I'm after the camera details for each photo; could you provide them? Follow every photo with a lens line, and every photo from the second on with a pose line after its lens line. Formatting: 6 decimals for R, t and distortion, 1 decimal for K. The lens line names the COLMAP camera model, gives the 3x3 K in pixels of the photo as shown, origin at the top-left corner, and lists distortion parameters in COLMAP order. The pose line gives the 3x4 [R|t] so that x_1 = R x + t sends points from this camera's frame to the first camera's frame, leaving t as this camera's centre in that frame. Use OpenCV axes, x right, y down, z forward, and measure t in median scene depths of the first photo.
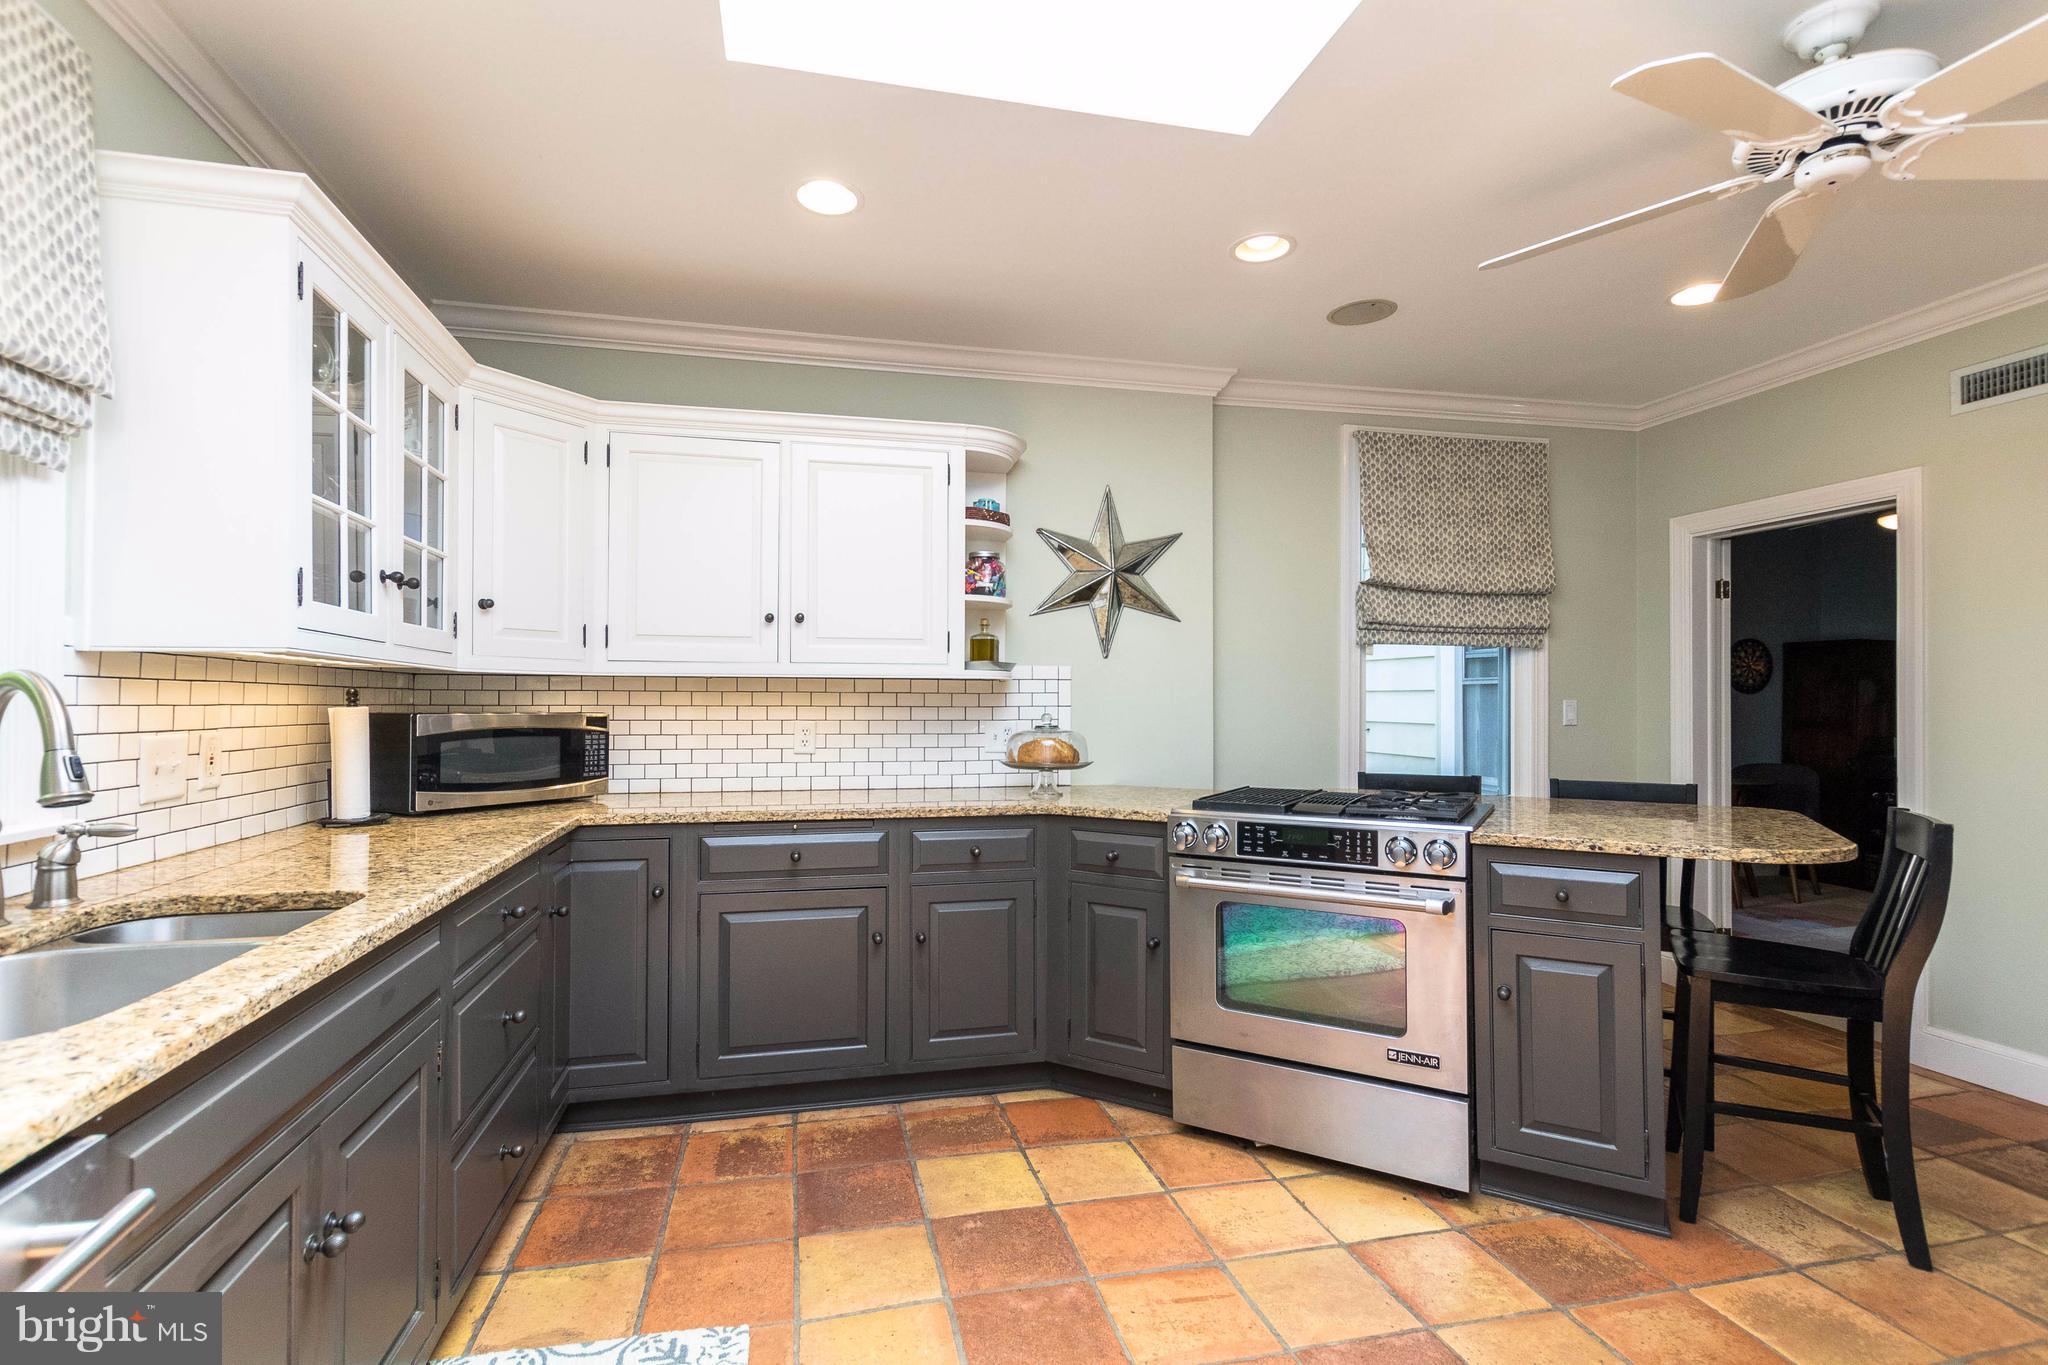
lens RADIAL K [[942.8, 0, 1017.7], [0, 942.8, 694.9], [0, 0, 1]] dist [0.002535, -0.001088]
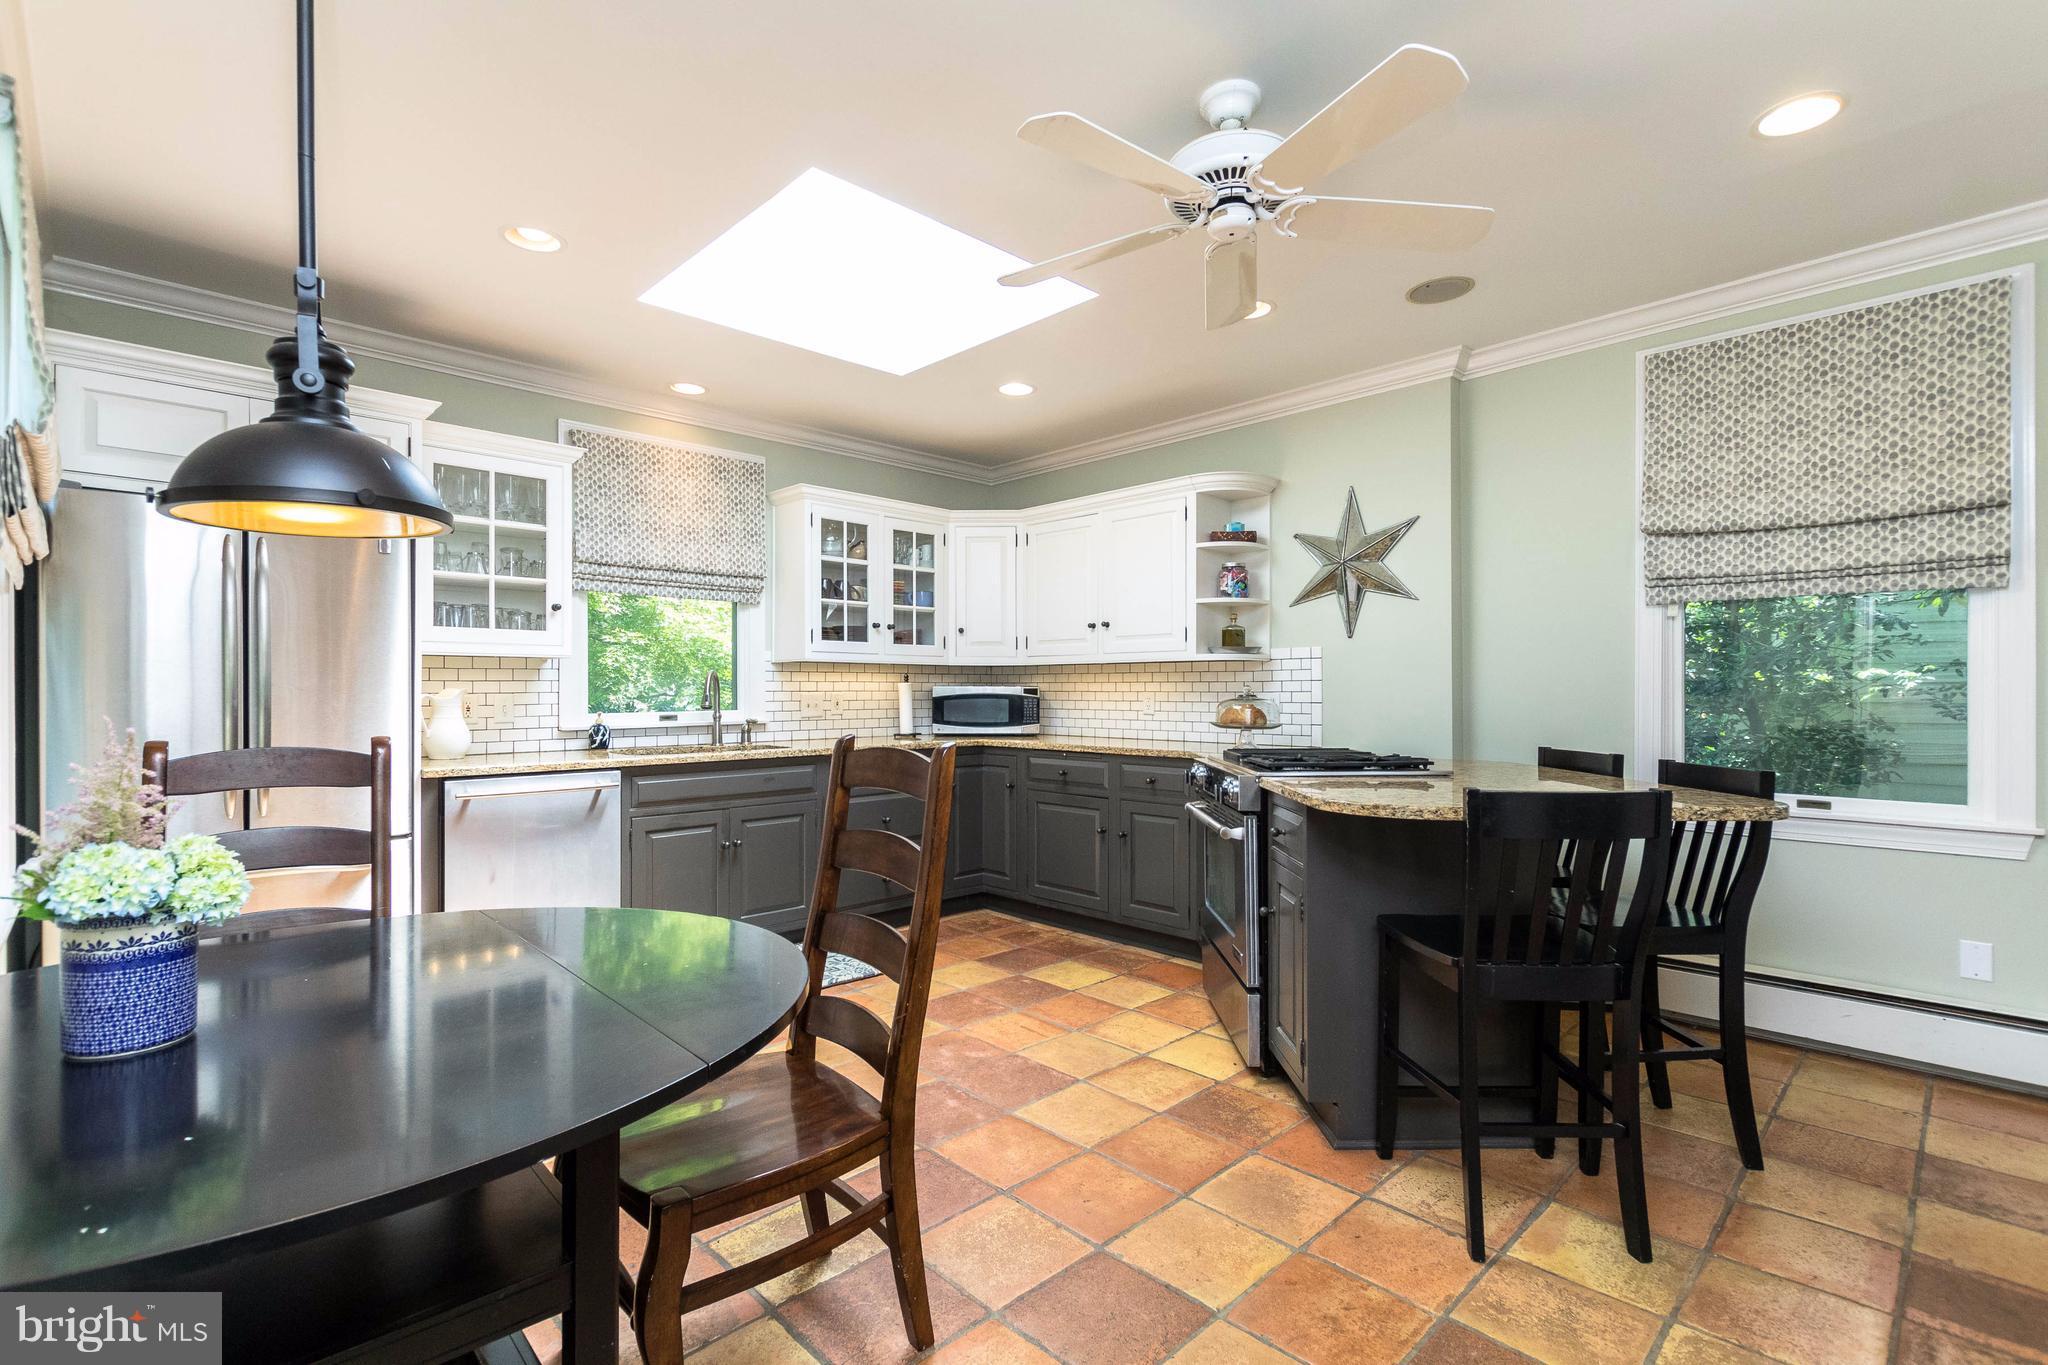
lens RADIAL K [[942.8, 0, 1017.0], [0, 942.8, 686.8], [0, 0, 1]] dist [0.002535, -0.001088]
pose [[0.508984, -0.006160, -0.860754, 1.092701], [0.008731, 0.999960, -0.001993, 0.023672], [0.860732, -0.006501, 0.509017, 0.089788]]
